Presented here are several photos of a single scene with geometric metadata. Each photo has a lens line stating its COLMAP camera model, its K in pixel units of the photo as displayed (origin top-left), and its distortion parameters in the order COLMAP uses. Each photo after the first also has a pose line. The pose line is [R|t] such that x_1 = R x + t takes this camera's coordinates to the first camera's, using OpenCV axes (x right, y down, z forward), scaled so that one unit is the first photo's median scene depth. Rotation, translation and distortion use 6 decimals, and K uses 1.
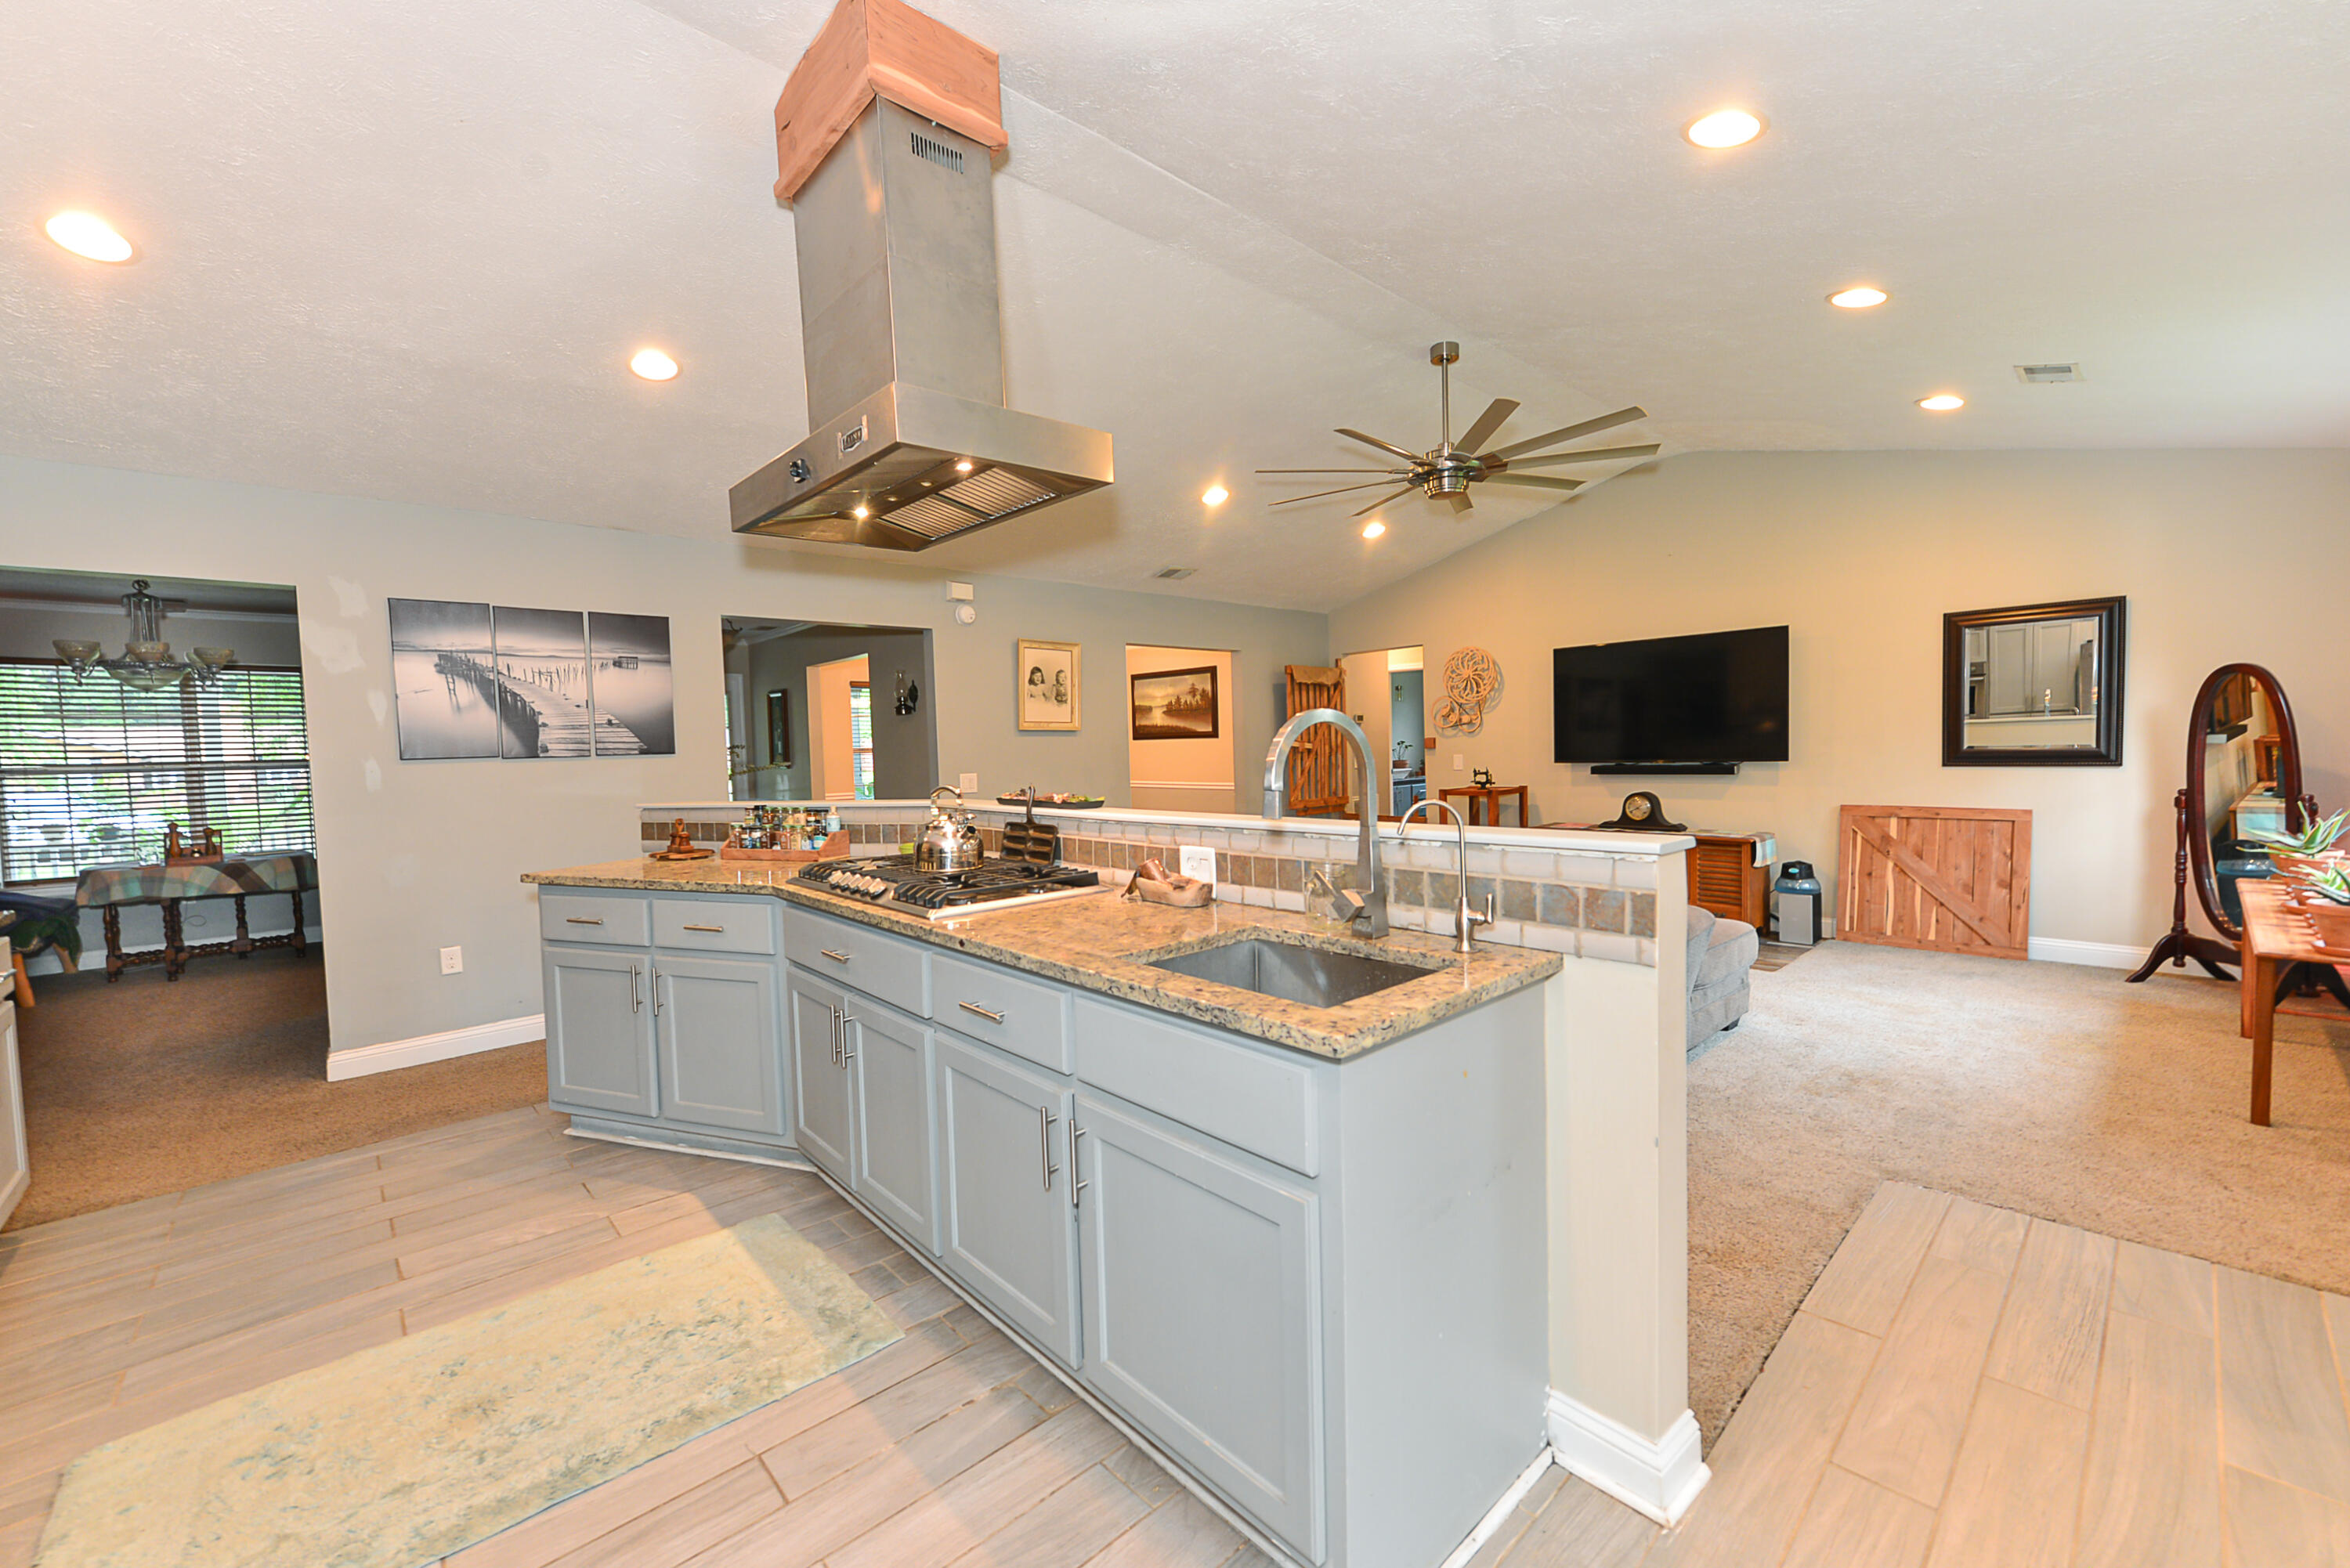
lens RADIAL K [[920.7, 0, 1159.0], [0, 920.7, 793.6], [0, 0, 1]] dist [0.011812, -0.004829]
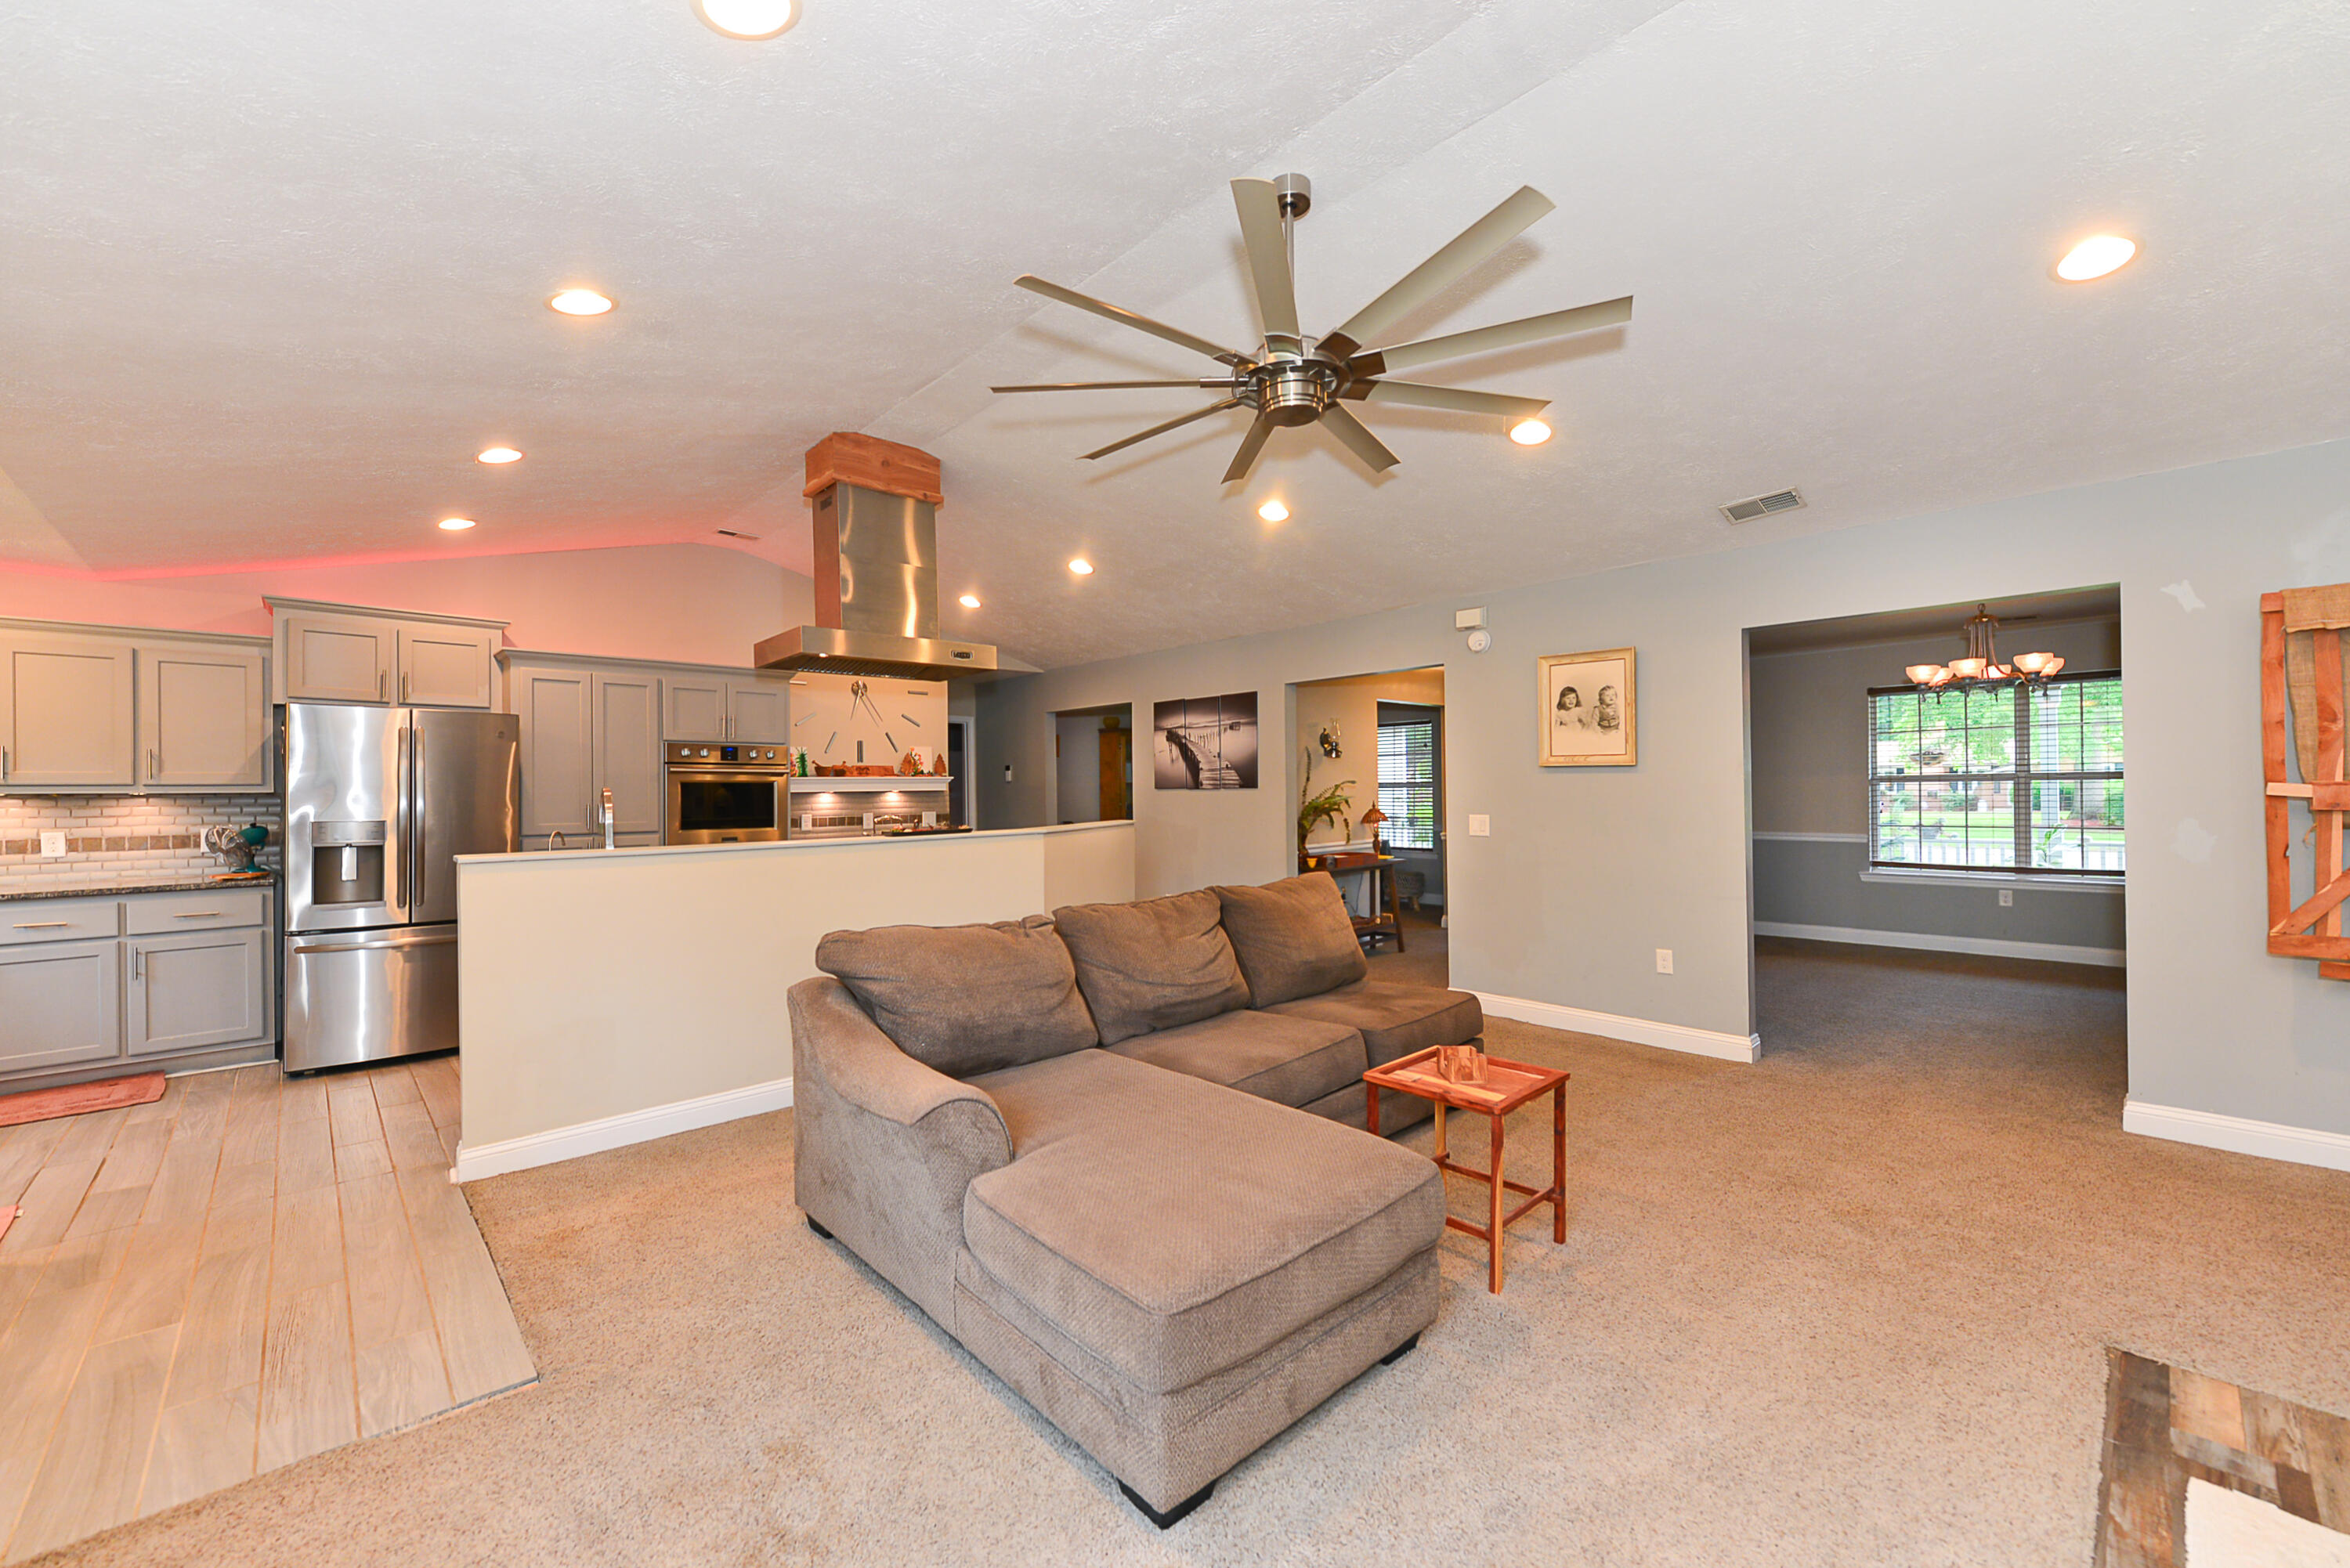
lens RADIAL K [[920.7, 0, 1159.0], [0, 920.7, 793.6], [0, 0, 1]] dist [0.011812, -0.004829]
pose [[0.010153, 0.032275, -0.999427, 0.919526], [-0.041441, 0.998634, 0.031828, -0.076907], [0.999089, 0.041094, 0.011477, 0.881280]]
